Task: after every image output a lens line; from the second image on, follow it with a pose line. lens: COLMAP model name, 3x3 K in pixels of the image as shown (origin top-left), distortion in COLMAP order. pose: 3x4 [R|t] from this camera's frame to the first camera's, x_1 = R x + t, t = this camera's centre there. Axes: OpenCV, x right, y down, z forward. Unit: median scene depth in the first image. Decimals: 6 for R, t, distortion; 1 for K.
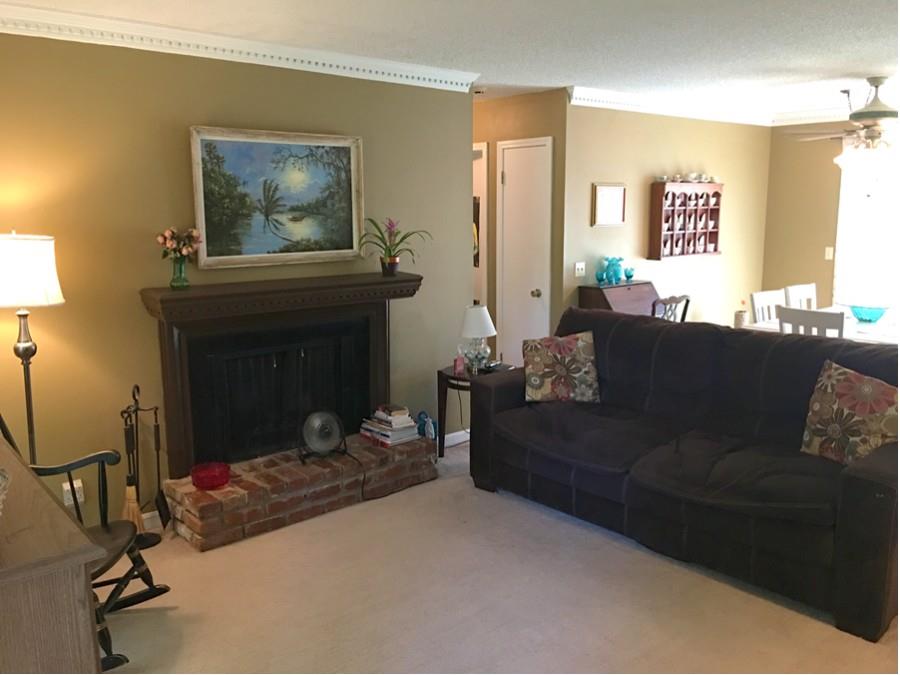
lens RADIAL K [[759.1, 0, 448.8], [0, 759.1, 308.9], [0, 0, 1]] dist [0.184114, -0.387058]
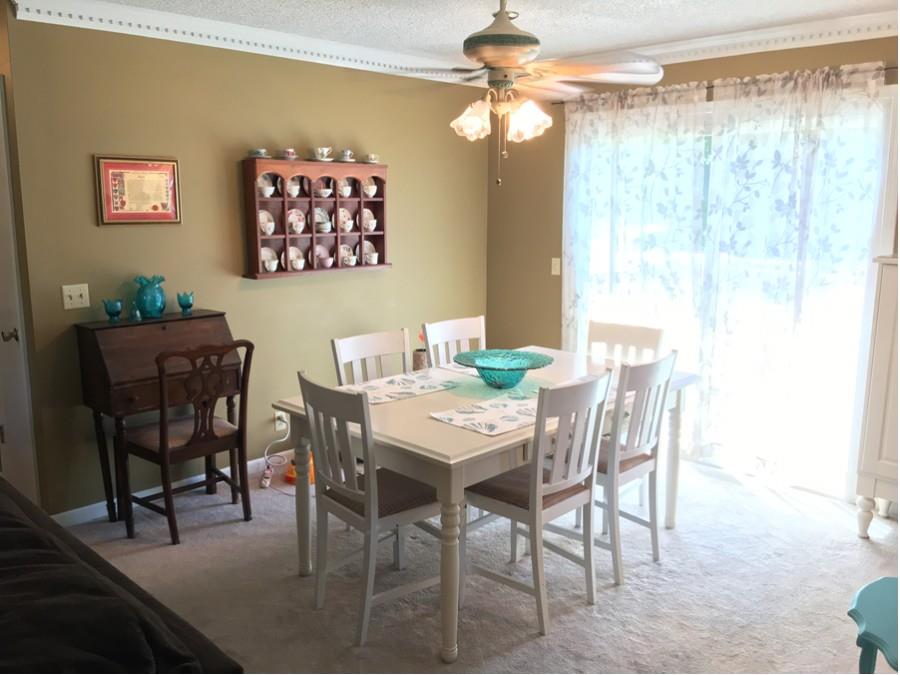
lens RADIAL K [[764.8, 0, 450.0], [0, 764.8, 337.5], [0, 0, 1]] dist [0.075008, -0.151989]
pose [[0.997830, -0.000342, 0.065849, 0.393701], [-0.002952, 0.998749, 0.049920, -0.046572], [-0.065784, -0.050006, 0.996580, 0.335254]]
